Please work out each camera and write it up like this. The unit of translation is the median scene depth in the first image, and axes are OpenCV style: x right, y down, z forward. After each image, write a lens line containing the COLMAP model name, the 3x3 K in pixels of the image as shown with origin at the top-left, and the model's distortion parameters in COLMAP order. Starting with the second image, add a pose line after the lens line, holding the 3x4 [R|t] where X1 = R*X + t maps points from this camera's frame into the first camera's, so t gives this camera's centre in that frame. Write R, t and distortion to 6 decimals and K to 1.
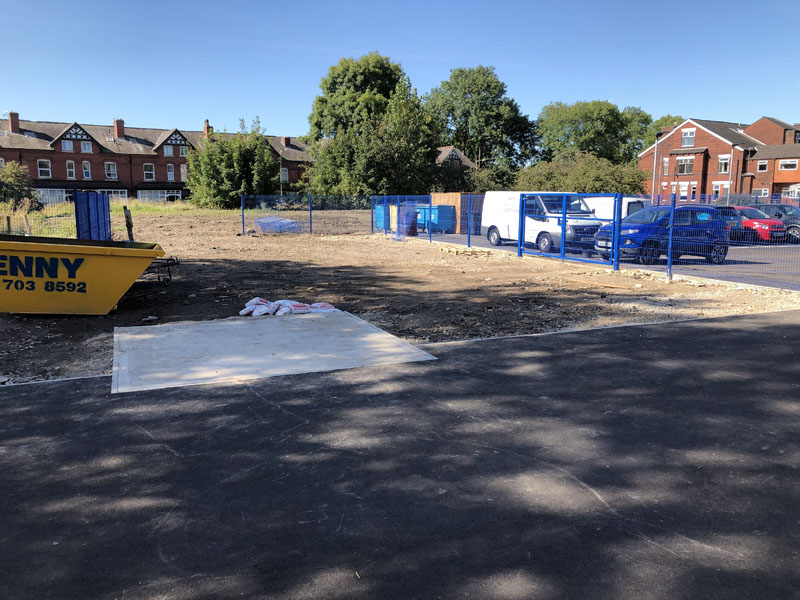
lens RADIAL K [[652.6, 0, 400.0], [0, 652.6, 300.0], [0, 0, 1]] dist [0.008110, -0.001691]
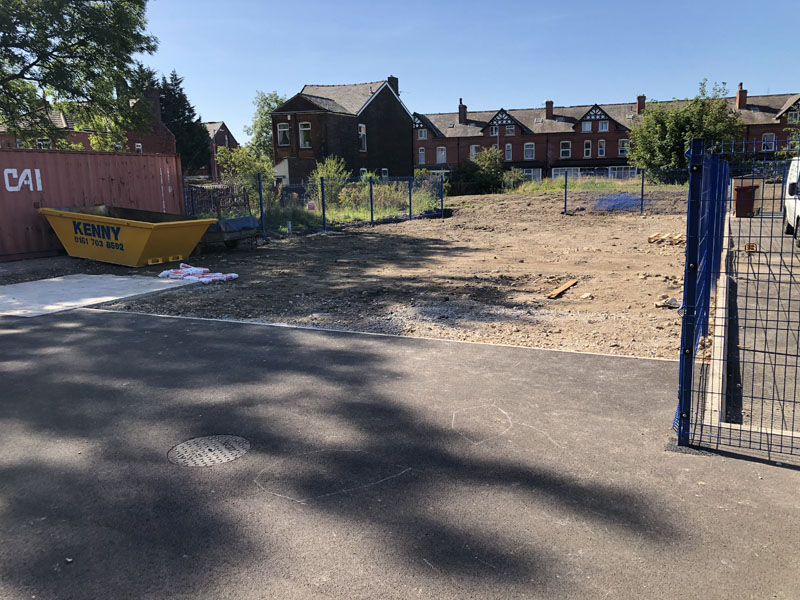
lens RADIAL K [[652.6, 0, 400.0], [0, 652.6, 300.0], [0, 0, 1]] dist [0.008110, -0.001691]
pose [[0.623819, 0.121908, -0.772003, 0.162473], [-0.092896, 0.992324, 0.081634, -0.012577], [0.776028, 0.020791, 0.630355, 0.092643]]
